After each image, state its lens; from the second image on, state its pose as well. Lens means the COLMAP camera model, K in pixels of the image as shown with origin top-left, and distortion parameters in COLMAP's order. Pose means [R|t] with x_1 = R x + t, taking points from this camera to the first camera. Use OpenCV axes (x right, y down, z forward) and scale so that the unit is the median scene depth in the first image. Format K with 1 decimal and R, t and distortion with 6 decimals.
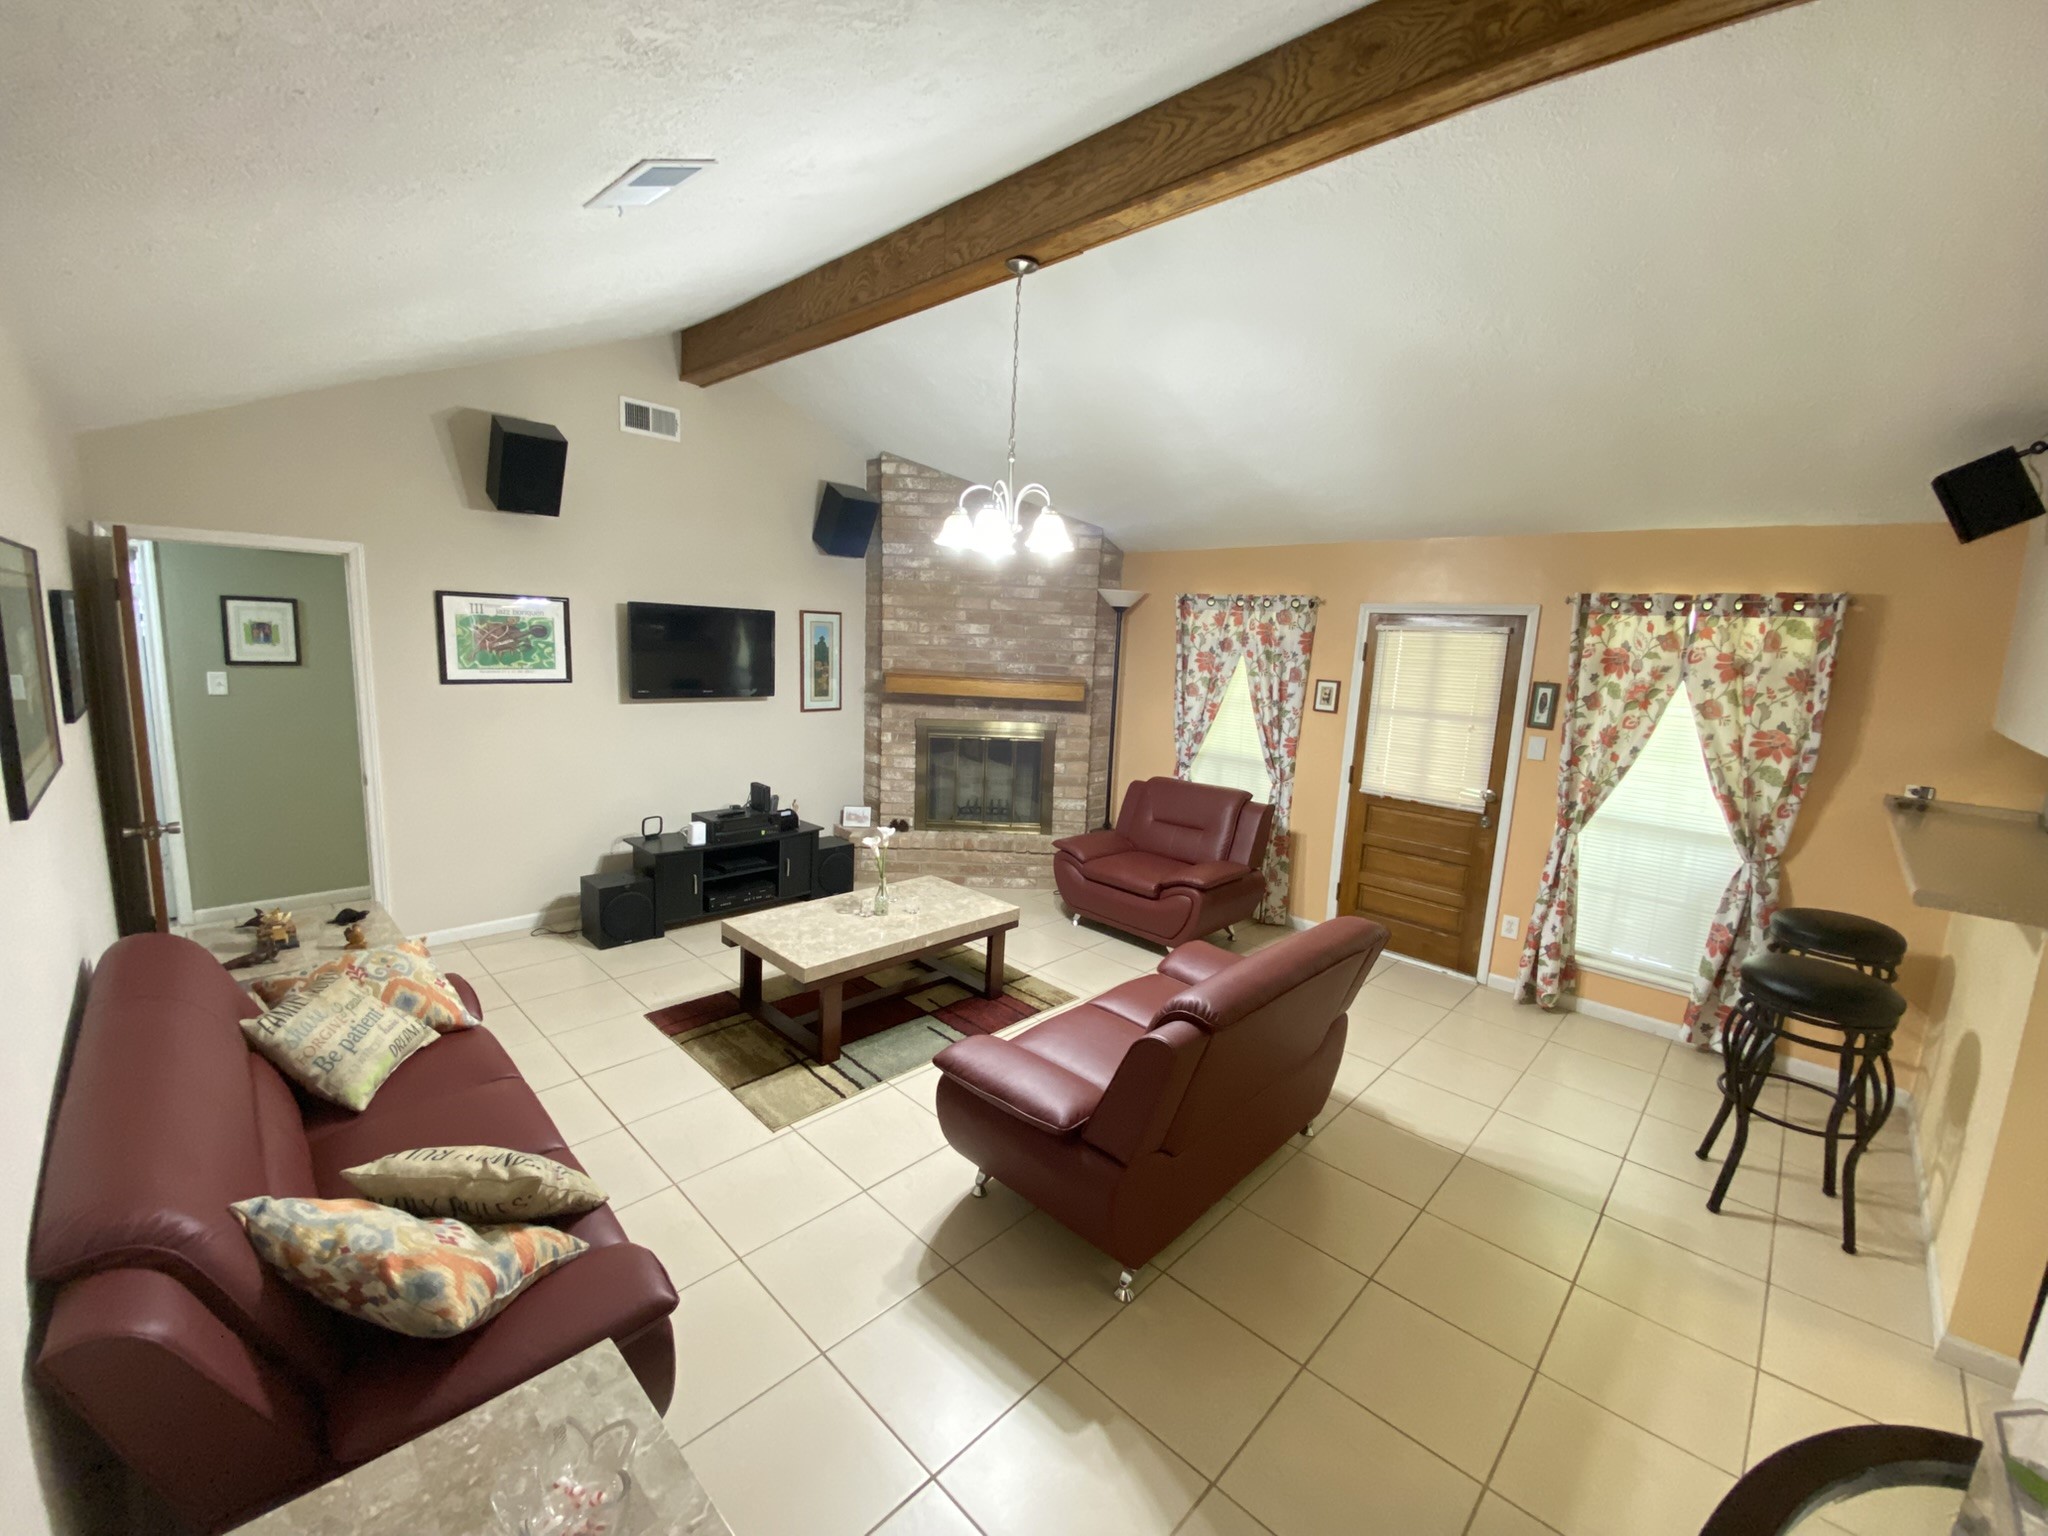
lens RADIAL K [[824.1, 0, 1037.7], [0, 824.1, 760.4], [0, 0, 1]] dist [0.000426, -0.000793]
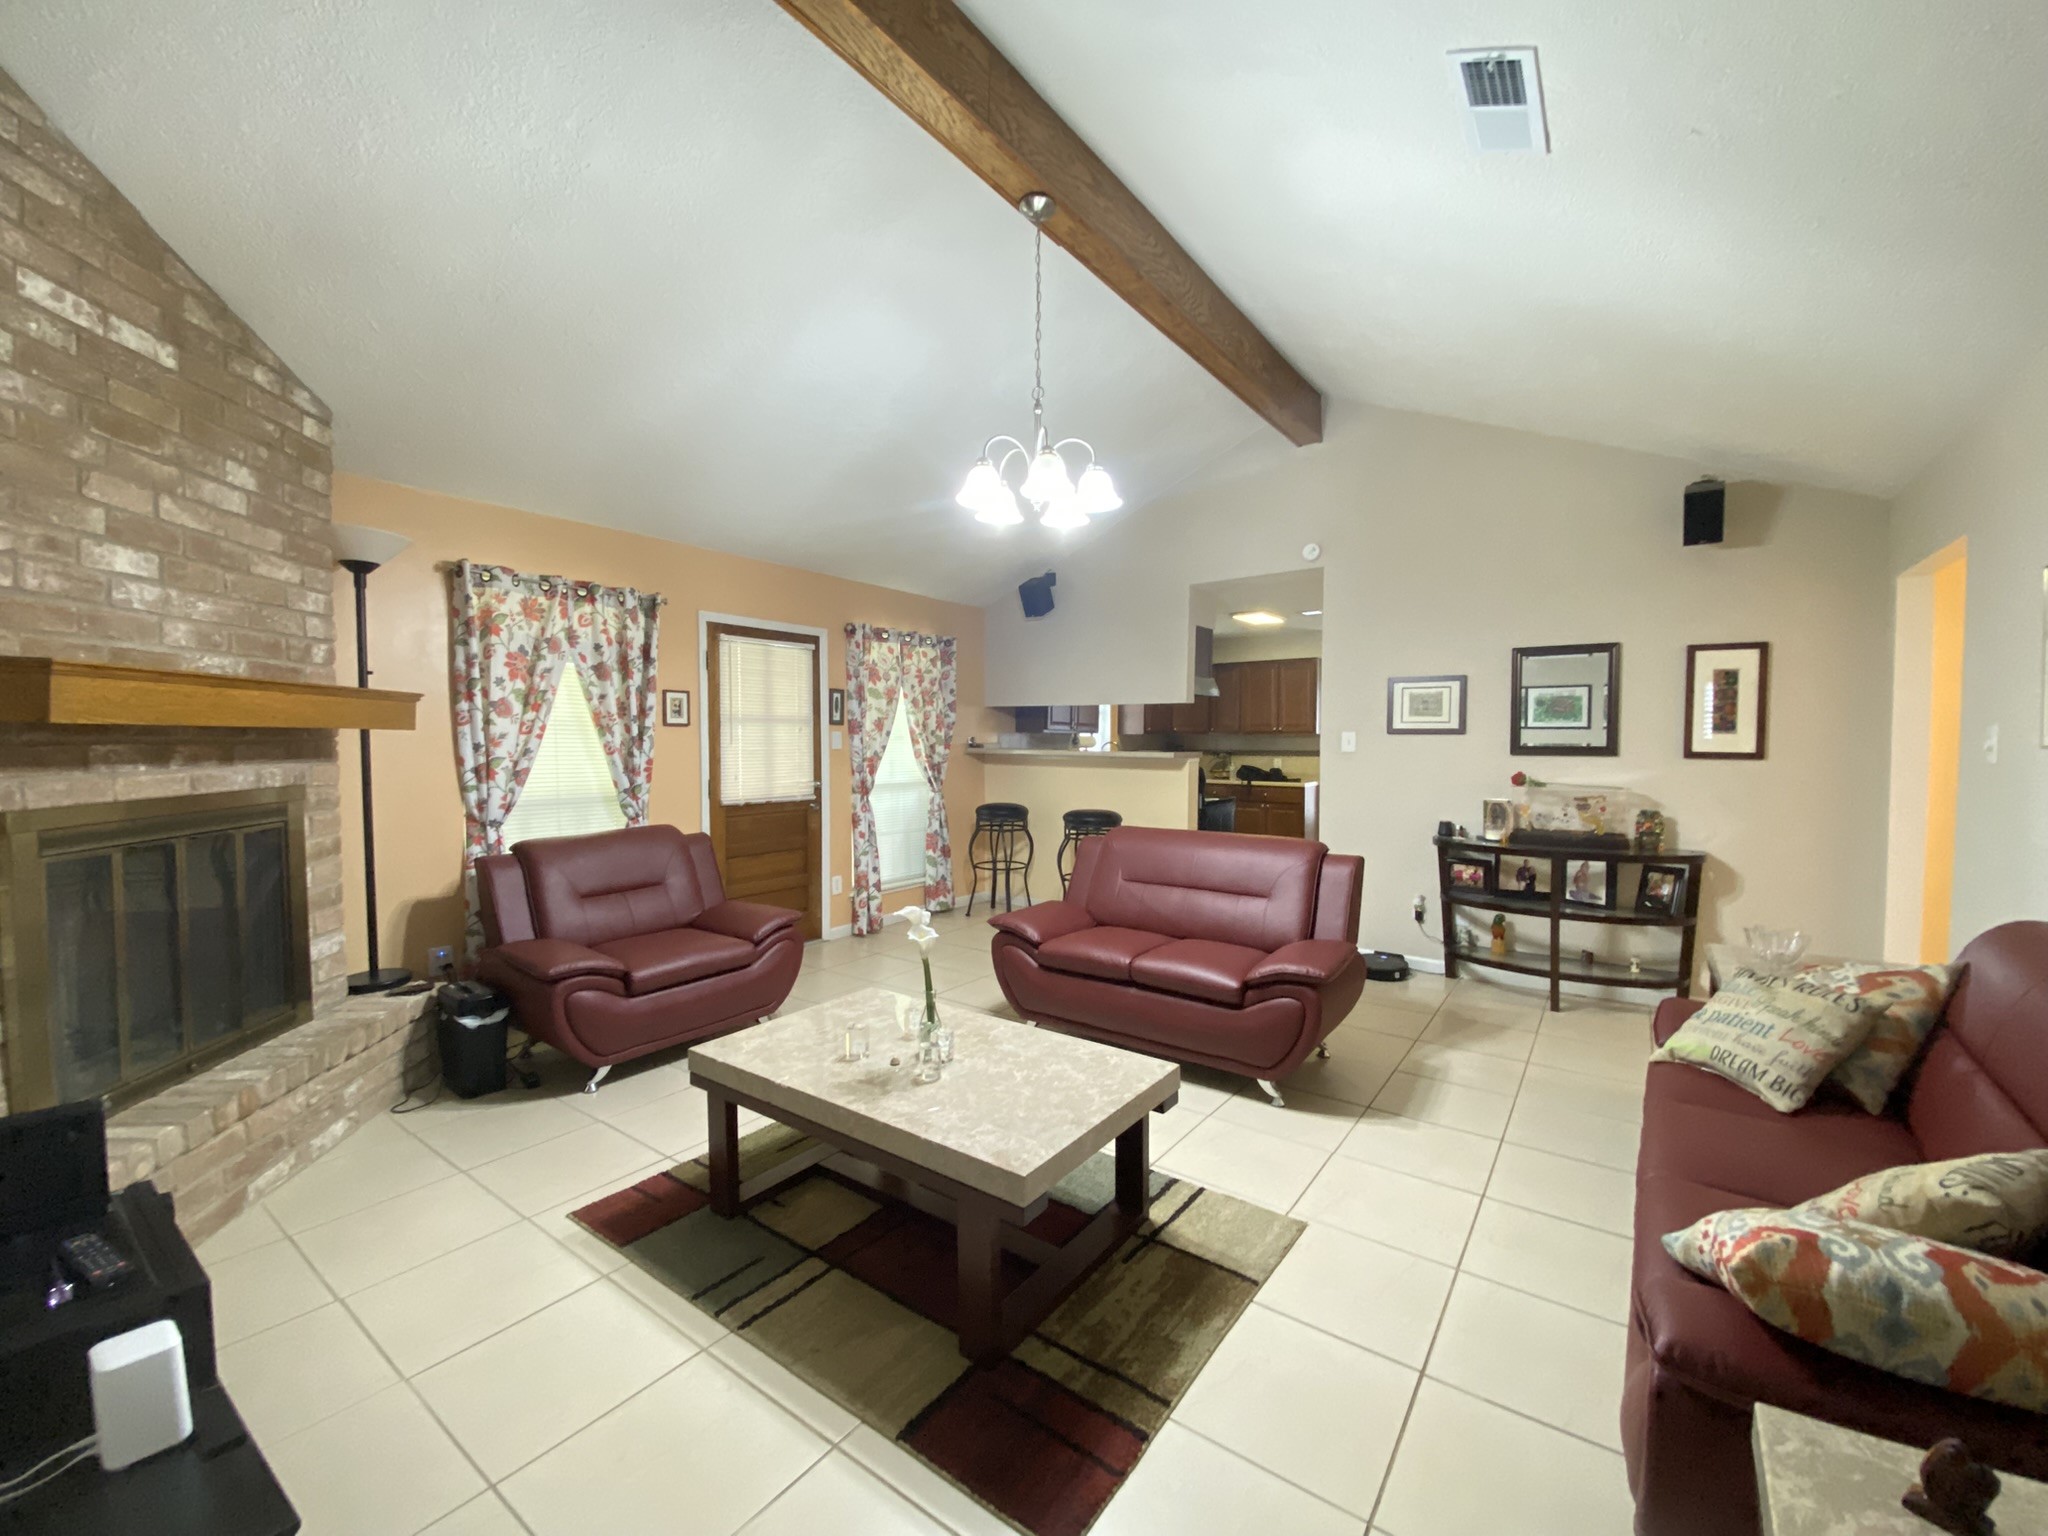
lens RADIAL K [[824.1, 0, 1028.5], [0, 824.1, 748.6], [0, 0, 1]] dist [0.000426, -0.000793]
pose [[-0.131423, -0.059560, 0.989536, -0.642173], [0.136836, 0.987548, 0.077614, -0.055991], [-0.981837, 0.145605, -0.121636, 0.802377]]
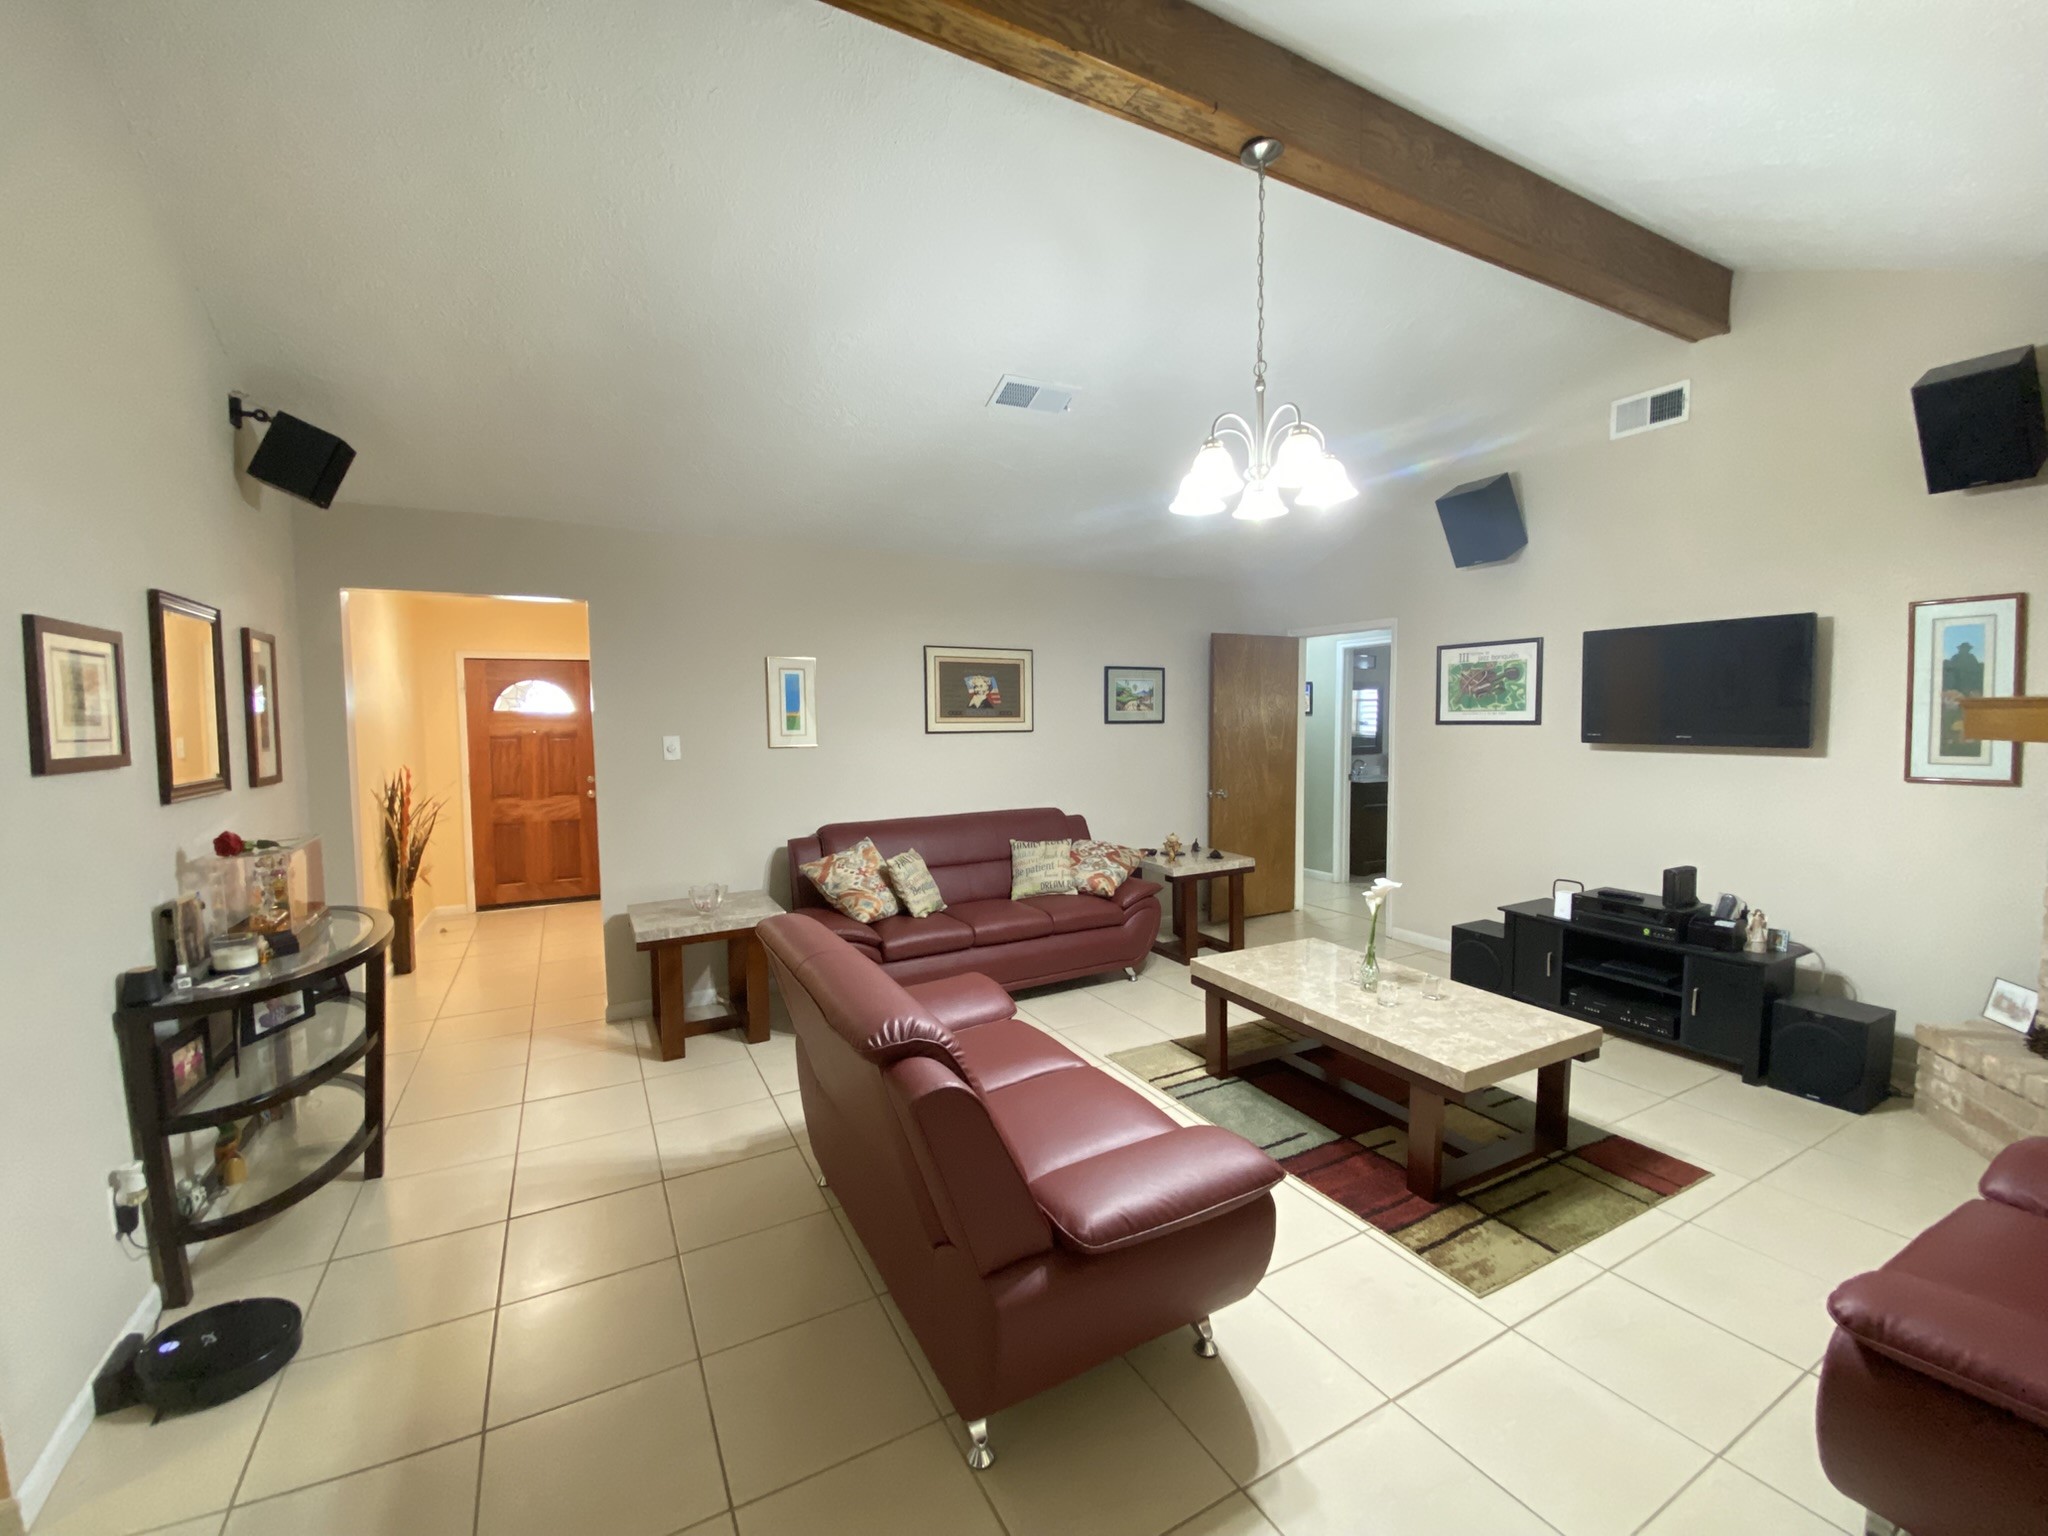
lens RADIAL K [[824.1, 0, 1019.5], [0, 824.1, 769.9], [0, 0, 1]] dist [0.000426, -0.000793]
pose [[-0.311044, 0.019501, -0.950195, 0.535066], [-0.149544, 0.986331, 0.069195, -0.018595], [0.938557, 0.163619, -0.303876, 0.737871]]
